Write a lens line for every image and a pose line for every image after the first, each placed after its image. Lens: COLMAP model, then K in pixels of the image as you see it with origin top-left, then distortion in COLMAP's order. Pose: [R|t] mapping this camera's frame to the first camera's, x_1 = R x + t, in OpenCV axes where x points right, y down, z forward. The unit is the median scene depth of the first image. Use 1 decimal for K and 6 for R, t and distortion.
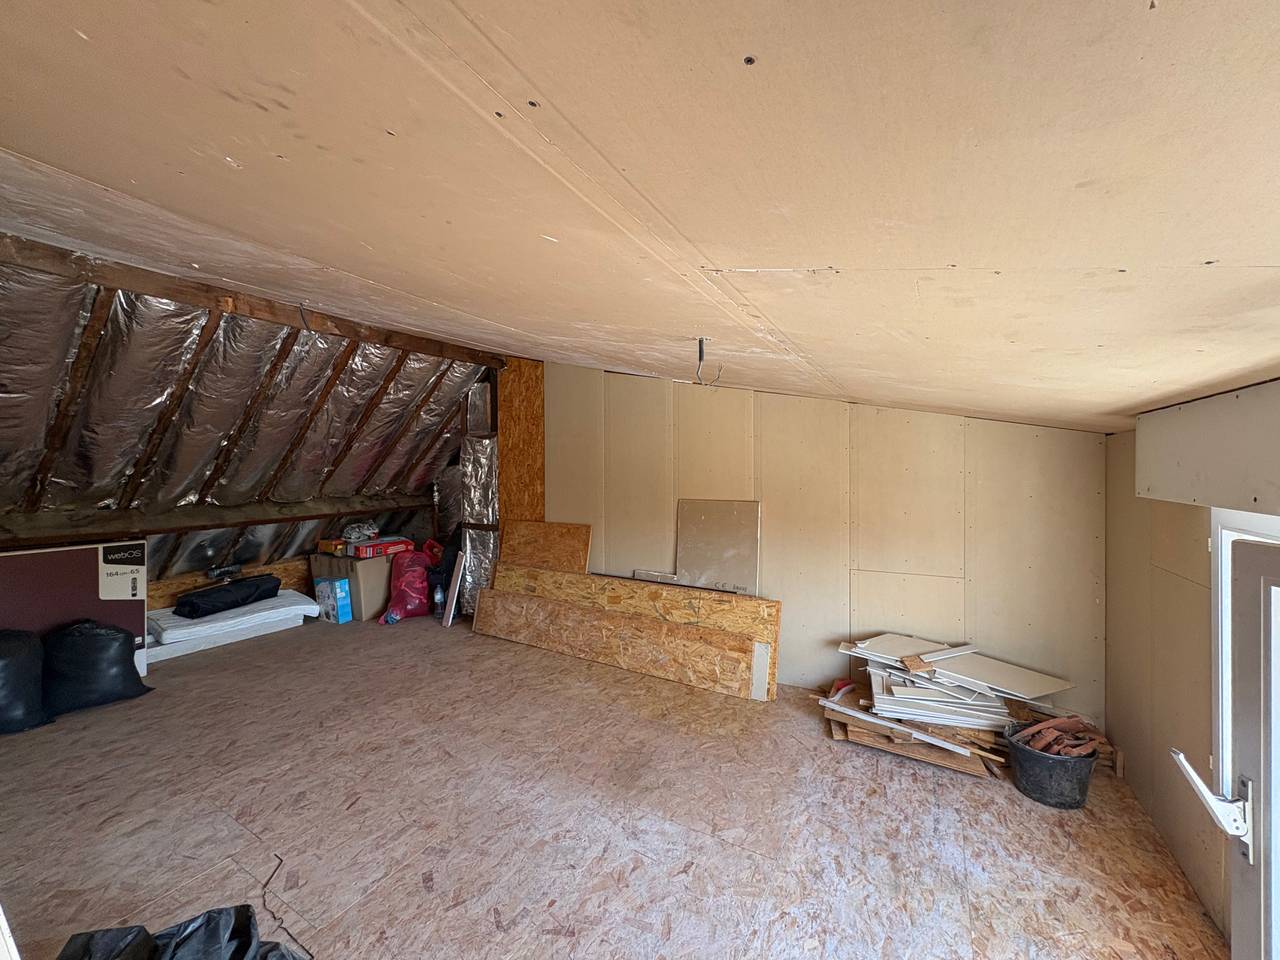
lens RADIAL K [[509.8, 0, 641.2], [0, 509.8, 479.5], [0, 0, 1]] dist [0.001026, 0.000387]
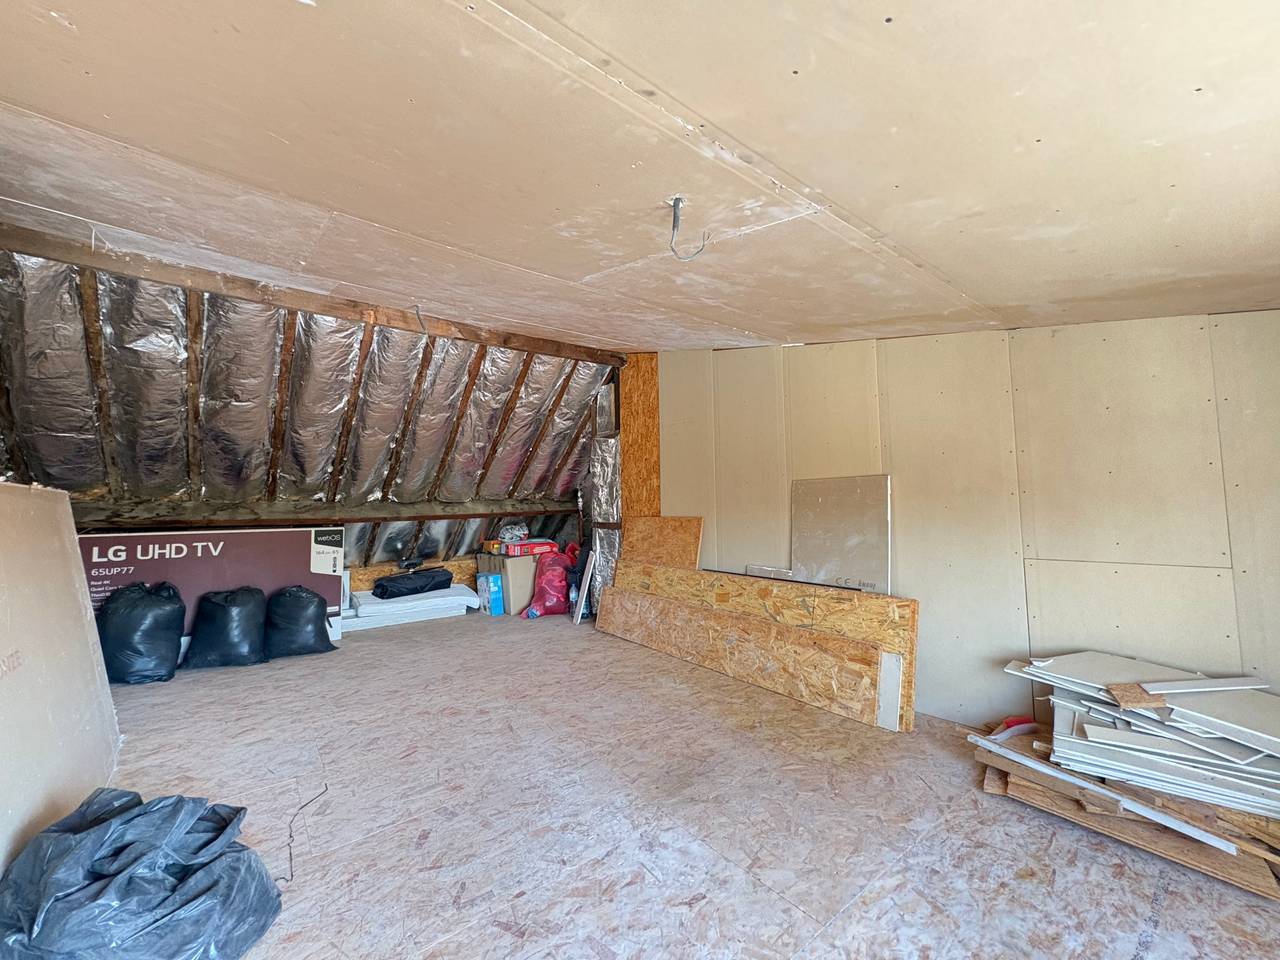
lens RADIAL K [[509.8, 0, 641.2], [0, 509.8, 479.5], [0, 0, 1]] dist [0.001026, 0.000387]
pose [[0.927402, -0.035041, -0.372421, 0.171285], [0.008028, 0.997238, -0.073838, 0.106861], [0.373980, 0.065488, 0.925122, 0.126781]]
